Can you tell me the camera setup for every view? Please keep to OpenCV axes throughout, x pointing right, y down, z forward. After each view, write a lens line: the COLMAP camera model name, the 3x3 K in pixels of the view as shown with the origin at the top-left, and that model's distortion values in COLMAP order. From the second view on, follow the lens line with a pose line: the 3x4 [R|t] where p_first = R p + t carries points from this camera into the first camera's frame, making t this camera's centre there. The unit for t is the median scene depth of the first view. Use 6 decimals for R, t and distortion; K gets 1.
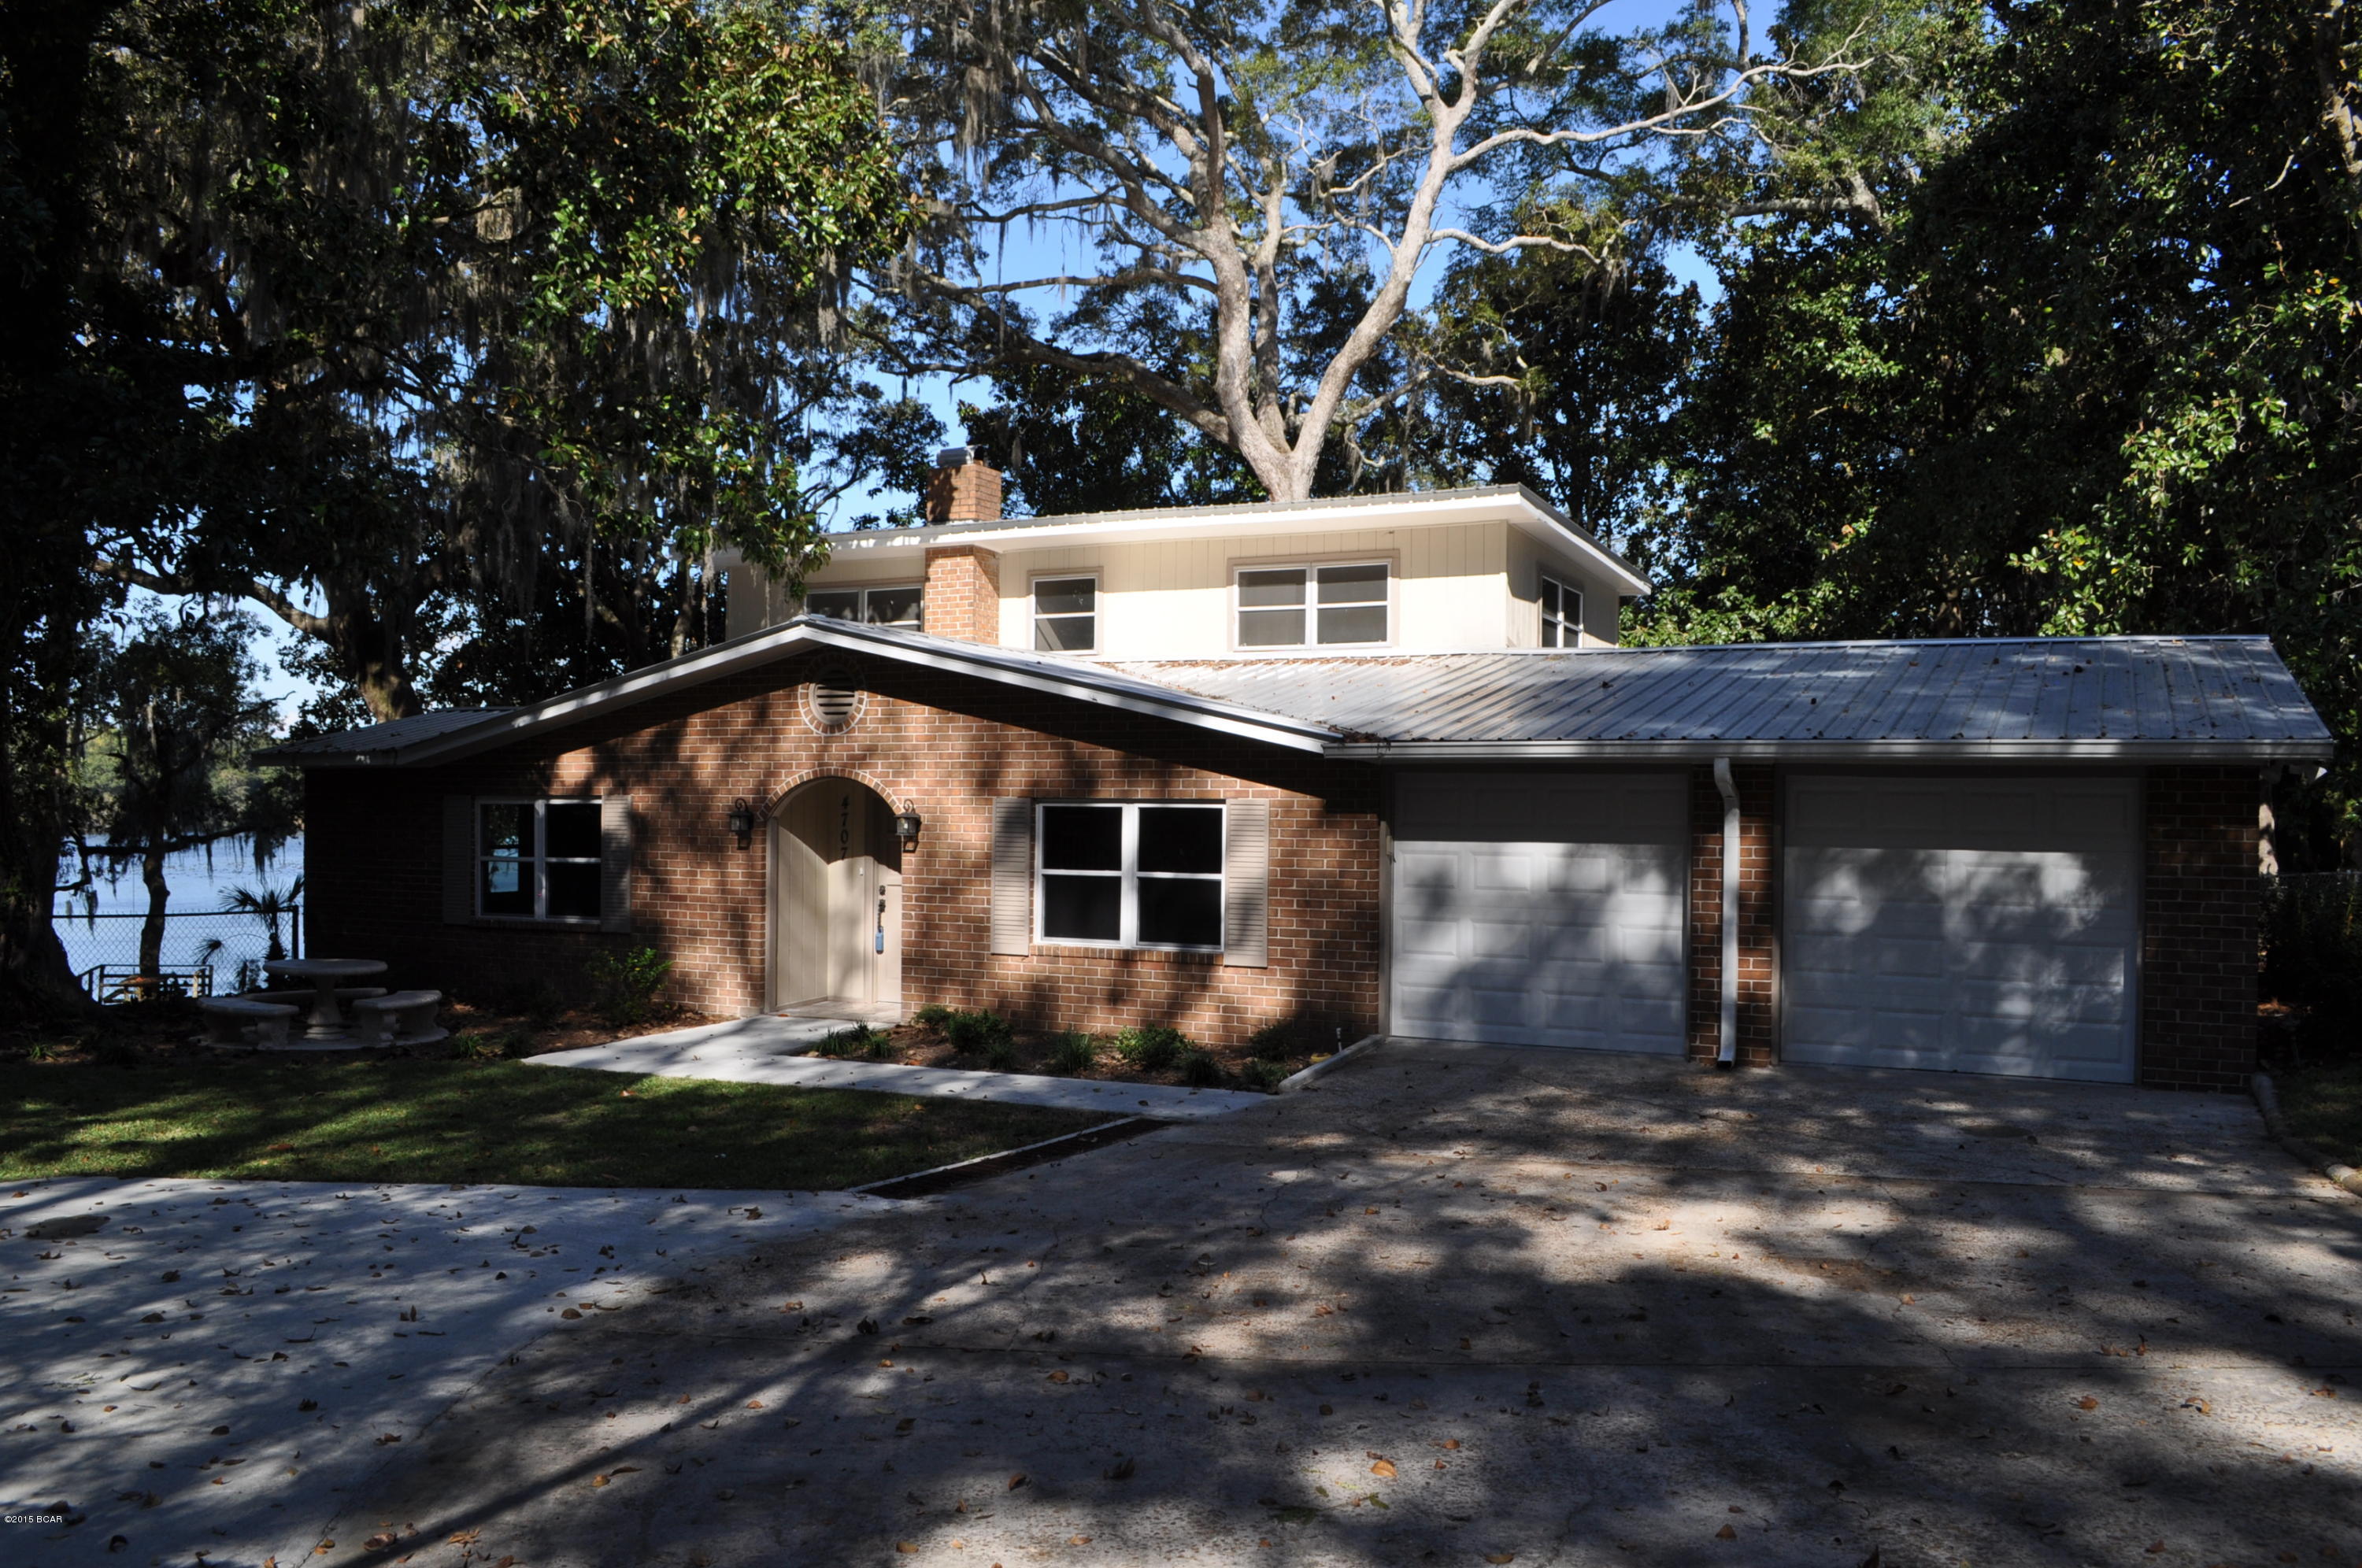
lens RADIAL K [[1856.7, 0, 1181.0], [0, 1856.7, 784.0], [0, 0, 1]] dist [-0.077358, -0.003254]
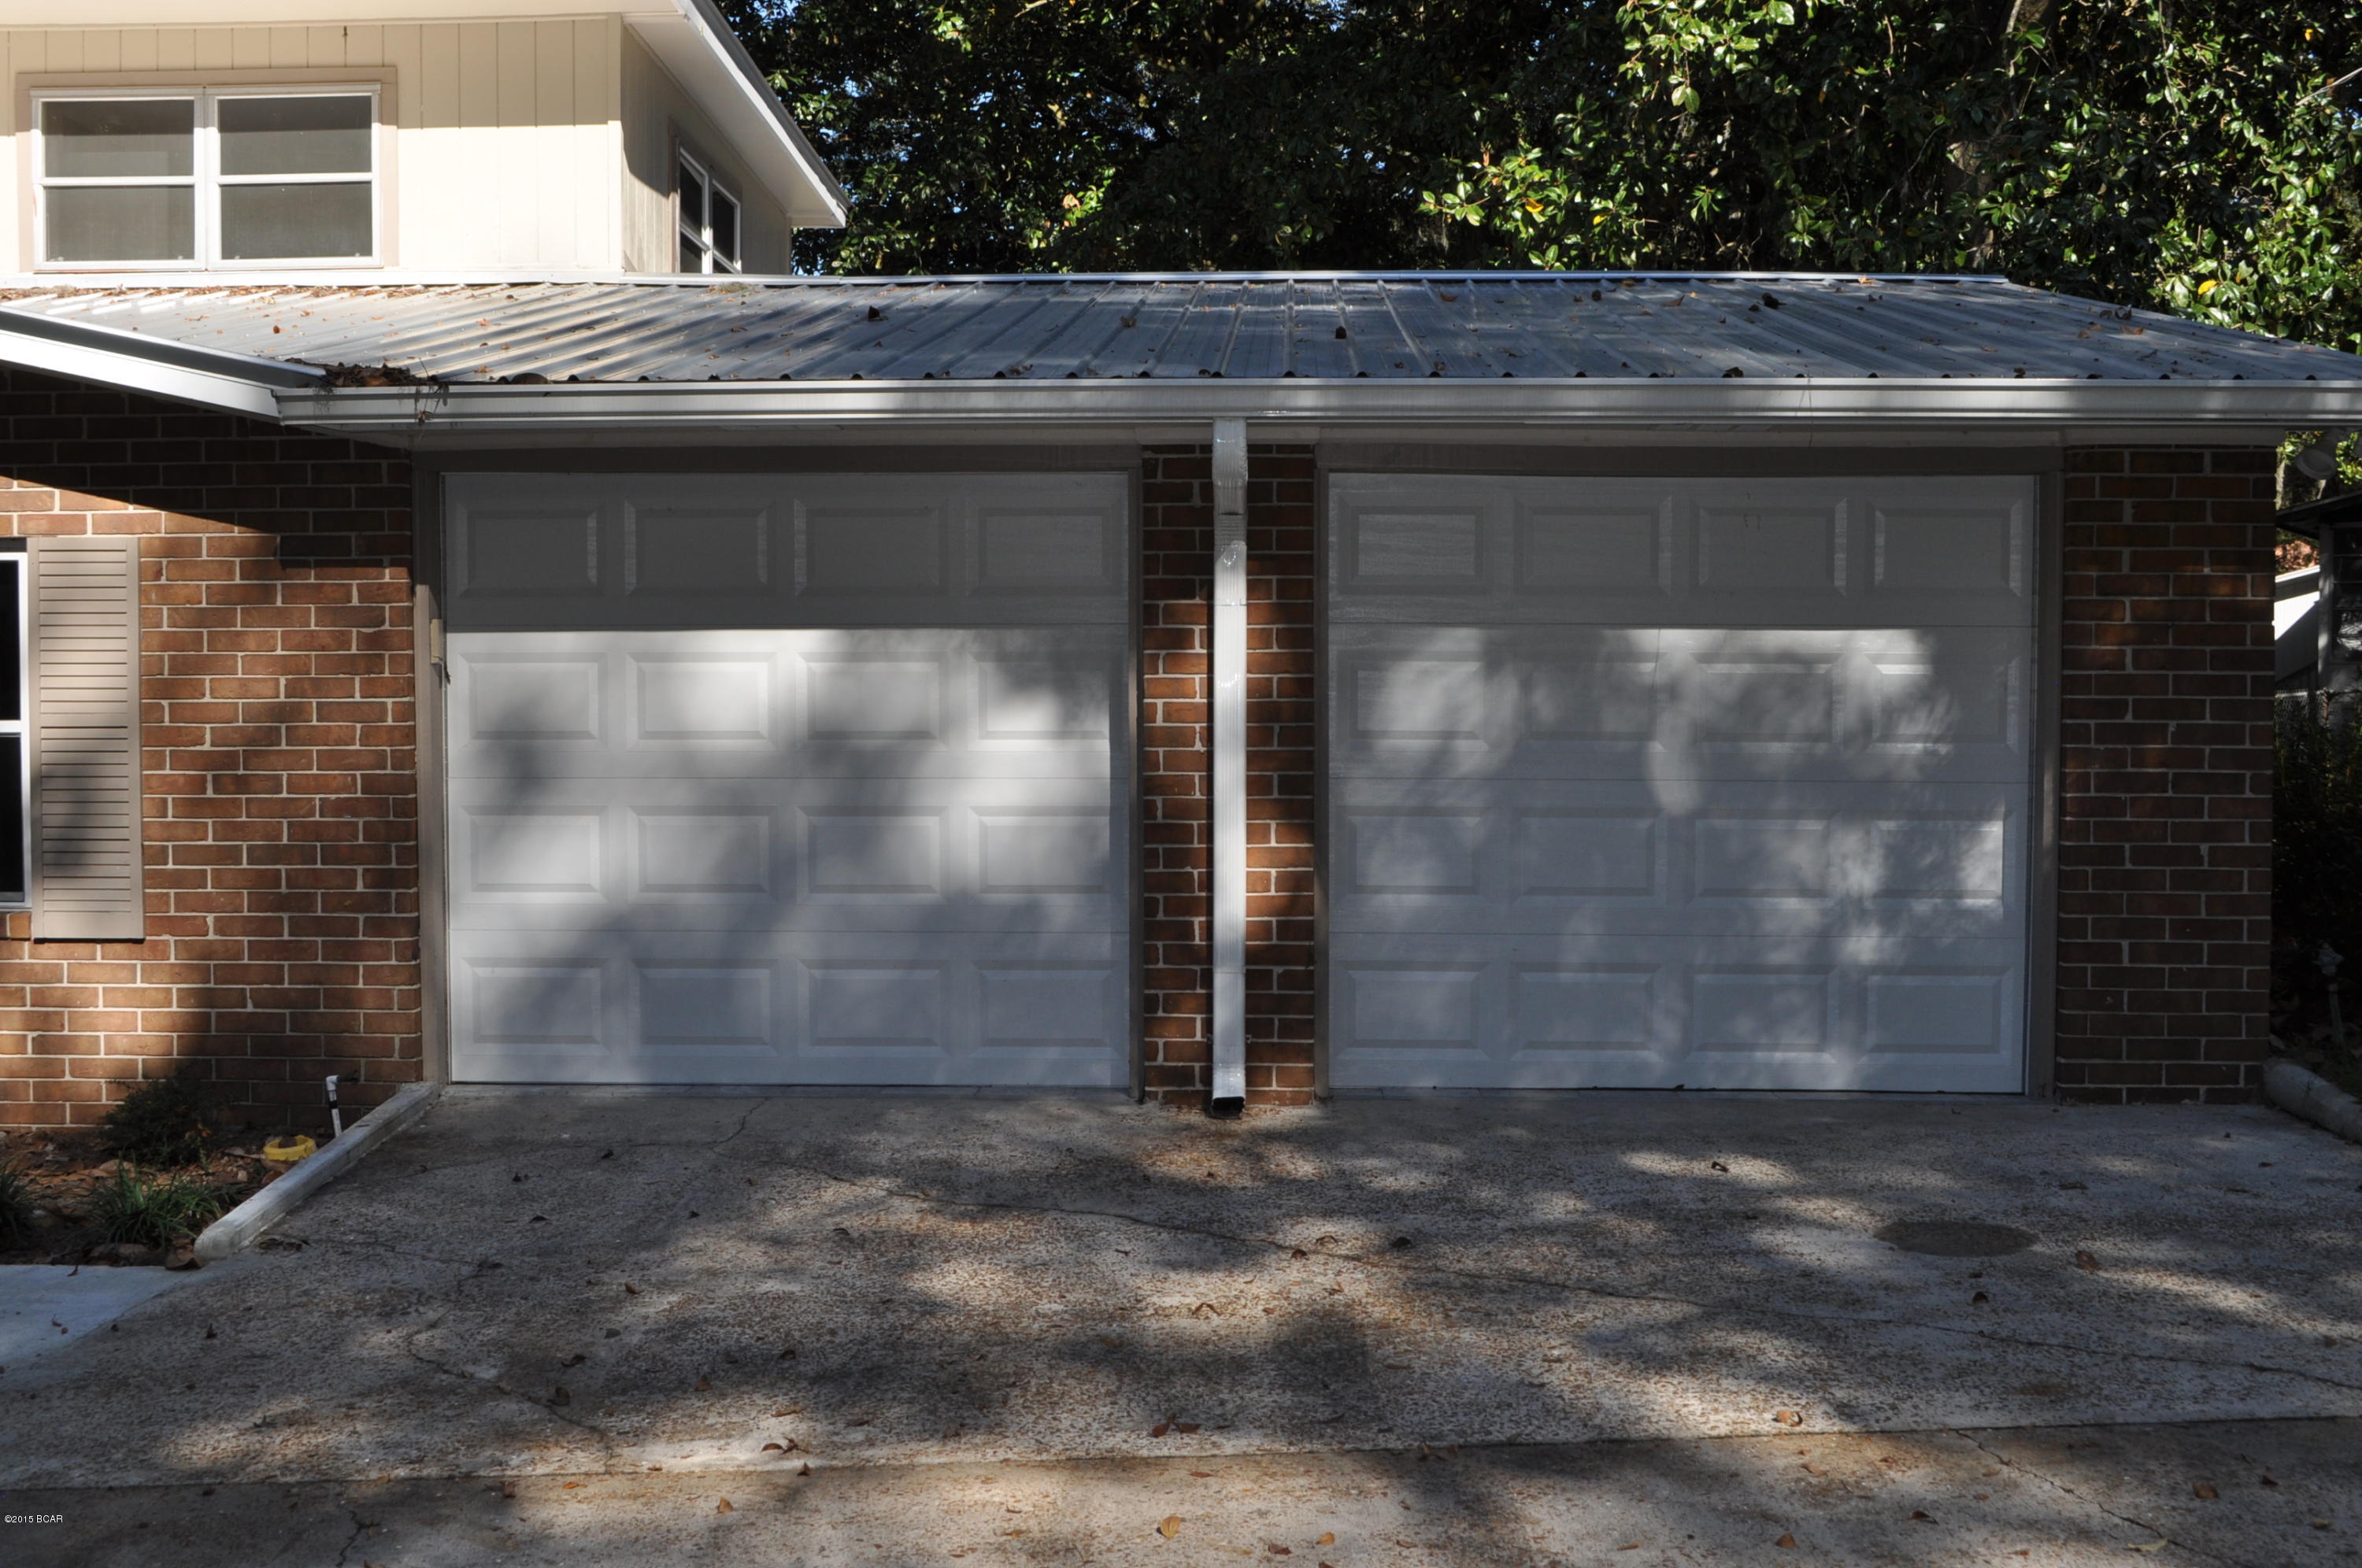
lens RADIAL K [[2684.0, 0, 1181.0], [0, 2684.0, 784.0], [0, 0, 1]] dist [-0.045052, 0.006403]
pose [[0.906992, -0.027432, 0.420253, 0.005220], [0.004502, 0.998451, 0.055458, 0.023327], [-0.421124, -0.048408, 0.905711, 0.262687]]
